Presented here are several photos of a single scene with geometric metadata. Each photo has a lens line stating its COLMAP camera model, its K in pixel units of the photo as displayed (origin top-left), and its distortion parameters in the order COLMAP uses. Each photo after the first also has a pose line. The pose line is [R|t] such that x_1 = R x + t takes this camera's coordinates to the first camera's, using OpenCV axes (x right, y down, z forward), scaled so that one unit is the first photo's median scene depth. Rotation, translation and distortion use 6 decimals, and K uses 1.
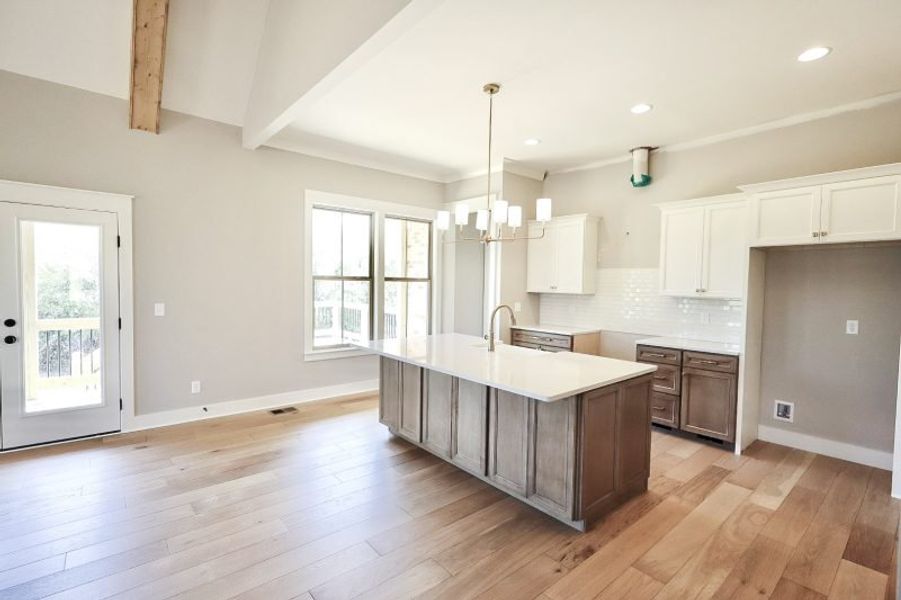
lens RADIAL K [[419.0, 0, 451.8], [0, 419.0, 300.8], [0, 0, 1]] dist [0.003531, -0.000065]
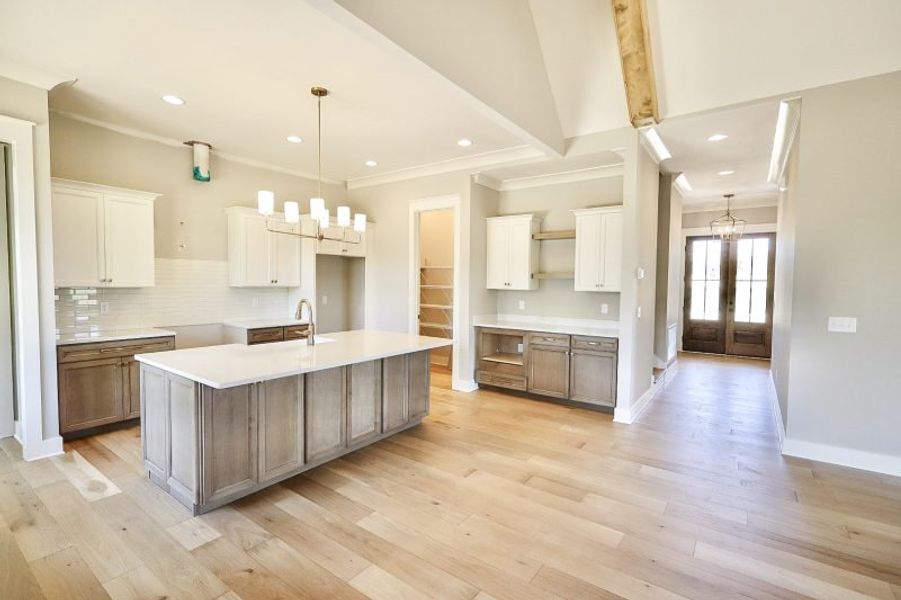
lens RADIAL K [[419.0, 0, 451.8], [0, 419.0, 300.8], [0, 0, 1]] dist [0.003531, -0.000065]
pose [[-0.239063, -0.063027, 0.968956, -0.957610], [0.022431, 0.997266, 0.070402, -0.051083], [-0.970745, 0.038565, -0.236996, 0.889146]]
